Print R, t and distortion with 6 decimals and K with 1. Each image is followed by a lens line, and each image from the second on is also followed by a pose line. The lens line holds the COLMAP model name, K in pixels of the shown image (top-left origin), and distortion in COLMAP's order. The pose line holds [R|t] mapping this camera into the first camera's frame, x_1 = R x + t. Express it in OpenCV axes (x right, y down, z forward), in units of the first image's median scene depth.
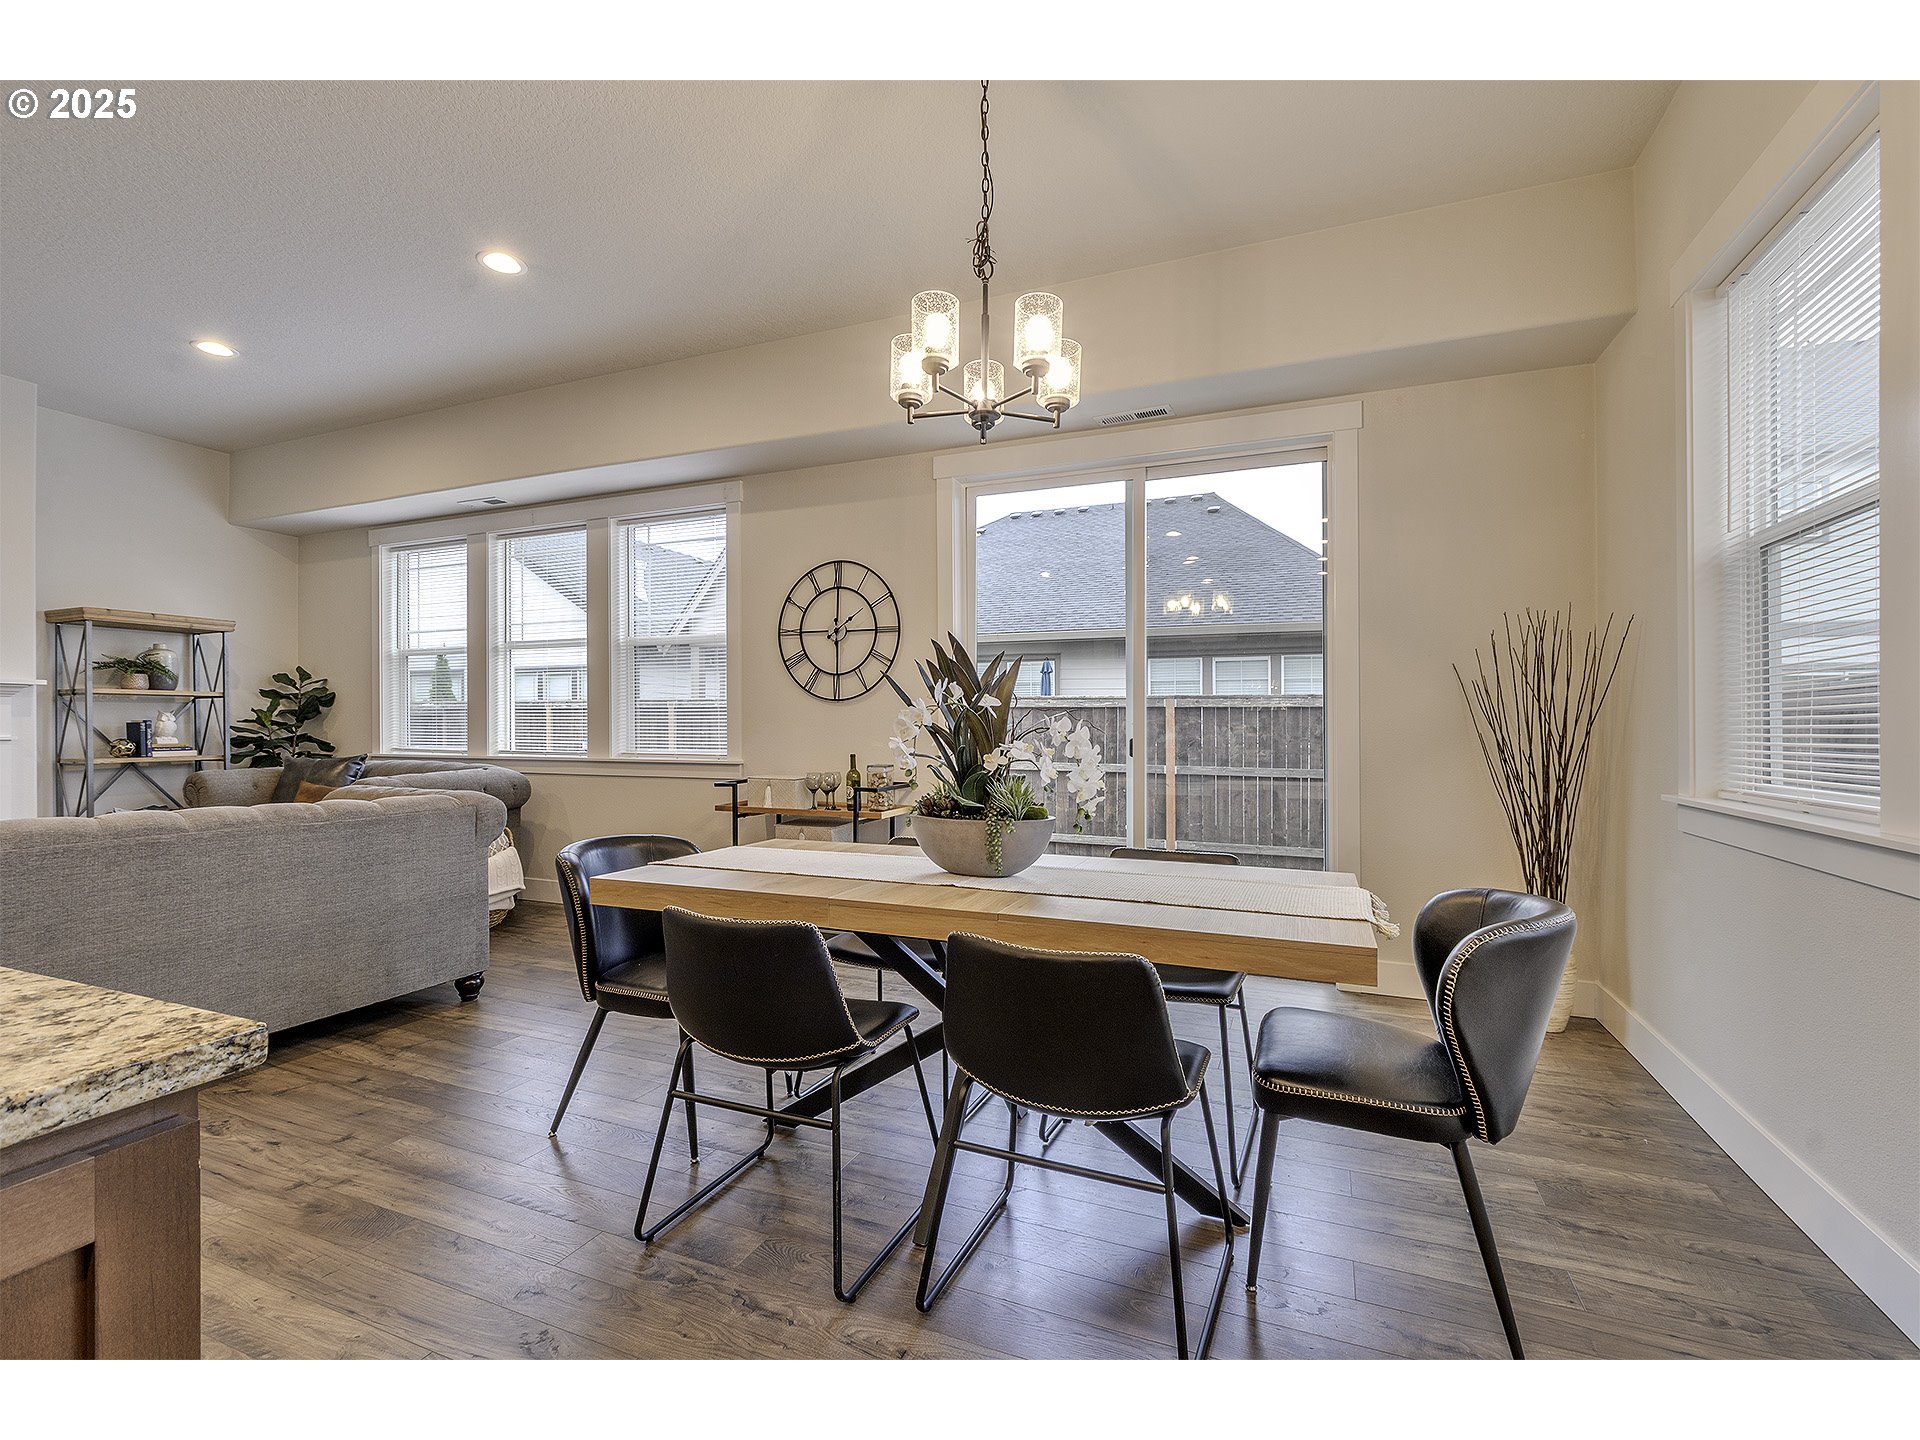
lens RADIAL K [[841.6, 0, 960.0], [0, 841.6, 720.0], [0, 0, 1]] dist [-0.002905, -0.000399]
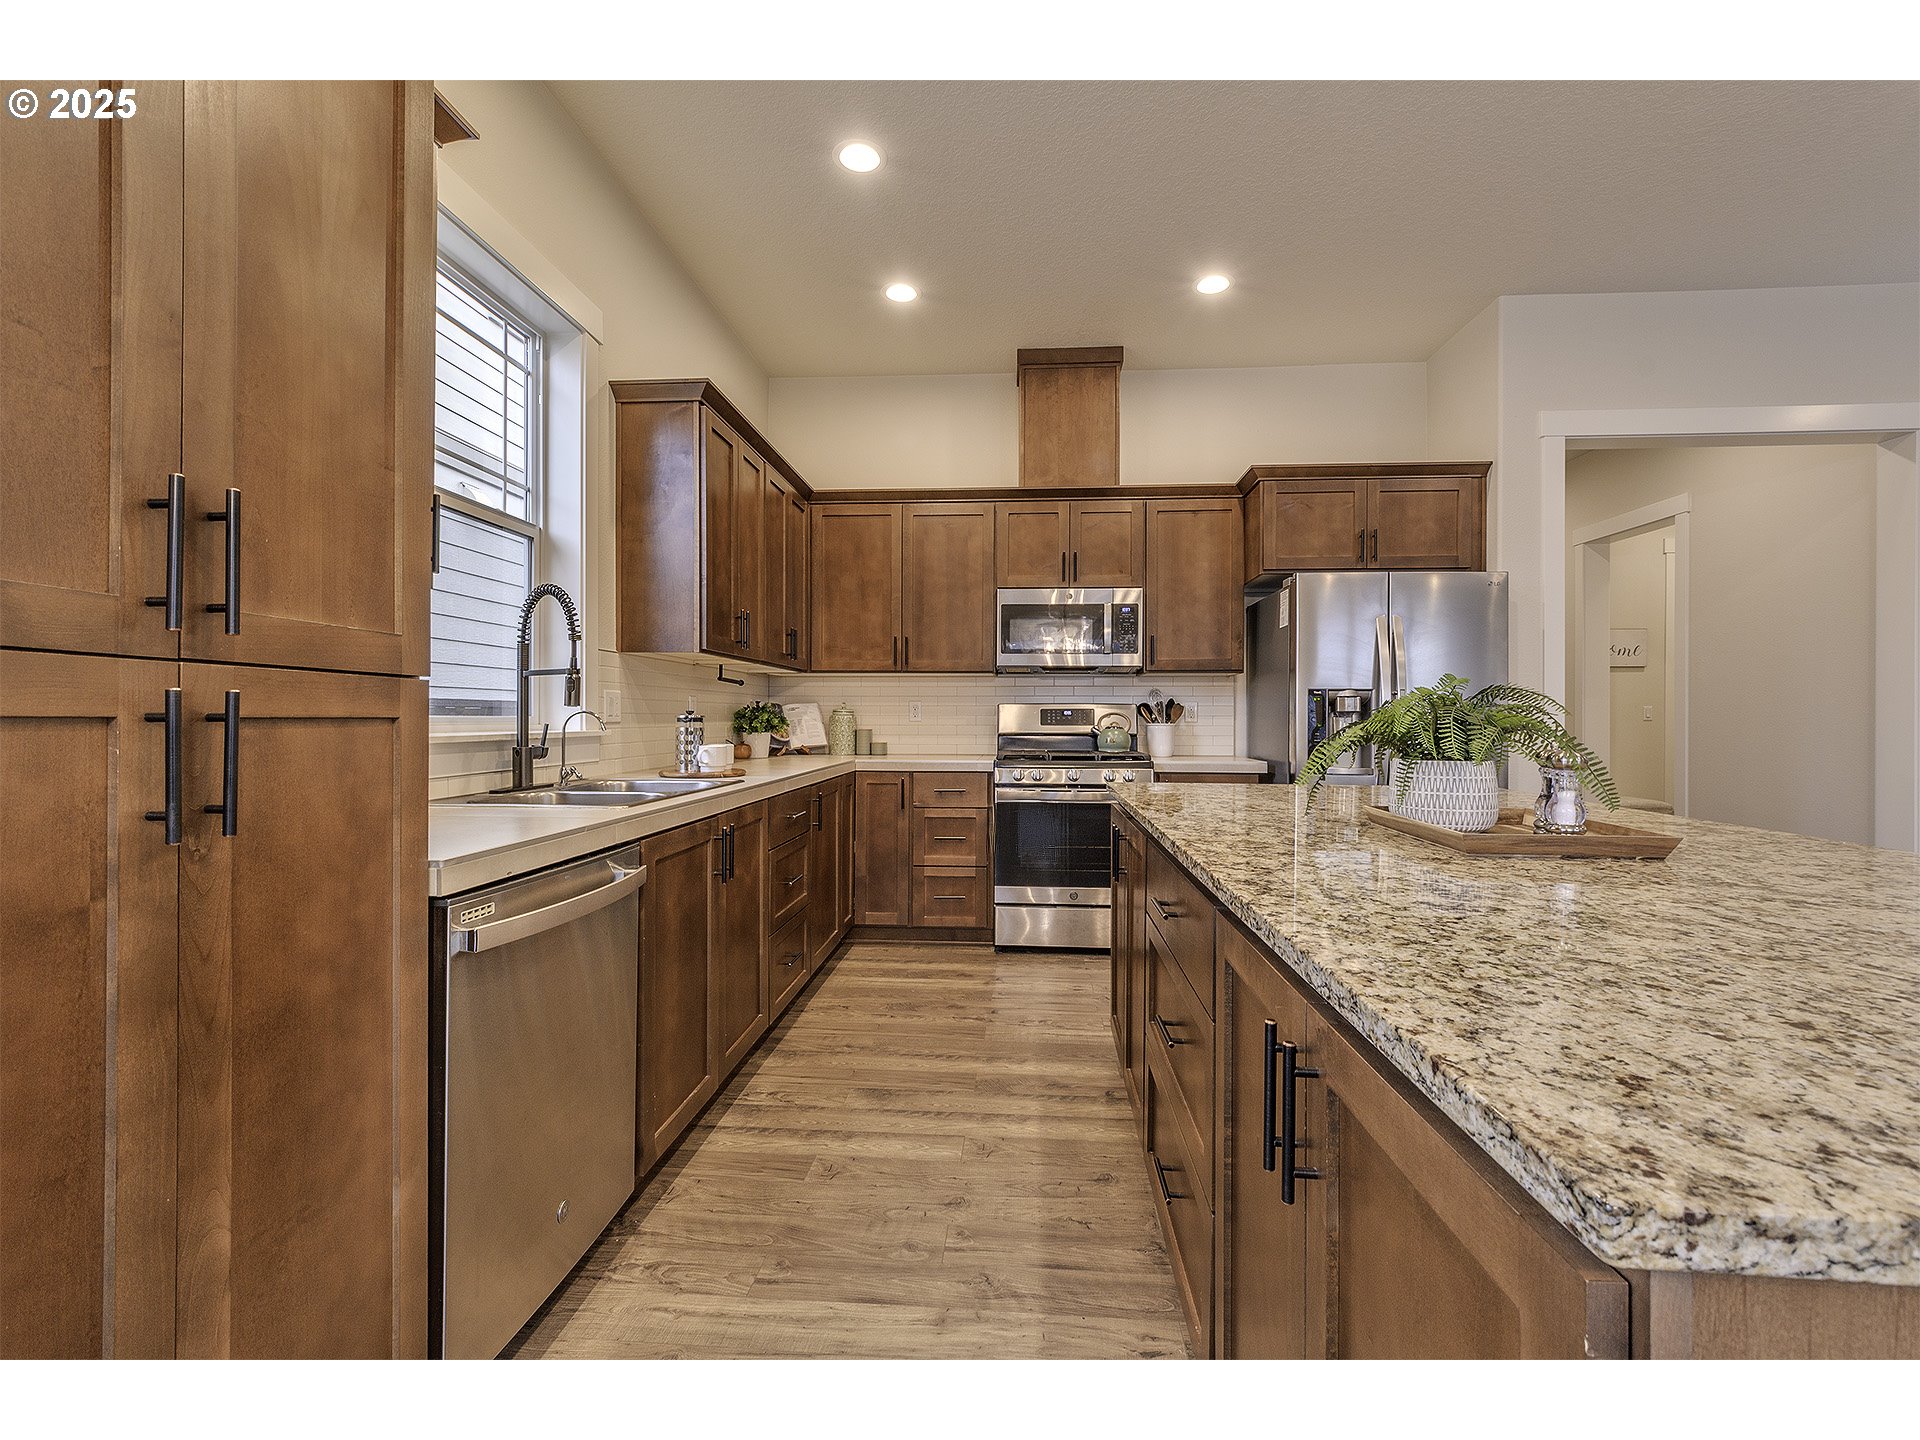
lens RADIAL K [[841.6, 0, 960.0], [0, 841.6, 720.0], [0, 0, 1]] dist [-0.002905, -0.000399]
pose [[-0.949354, 0.002644, -0.314198, -0.179766], [0.004441, 0.999978, -0.005004, 0.003519], [0.314178, -0.006146, -0.949344, 1.510398]]
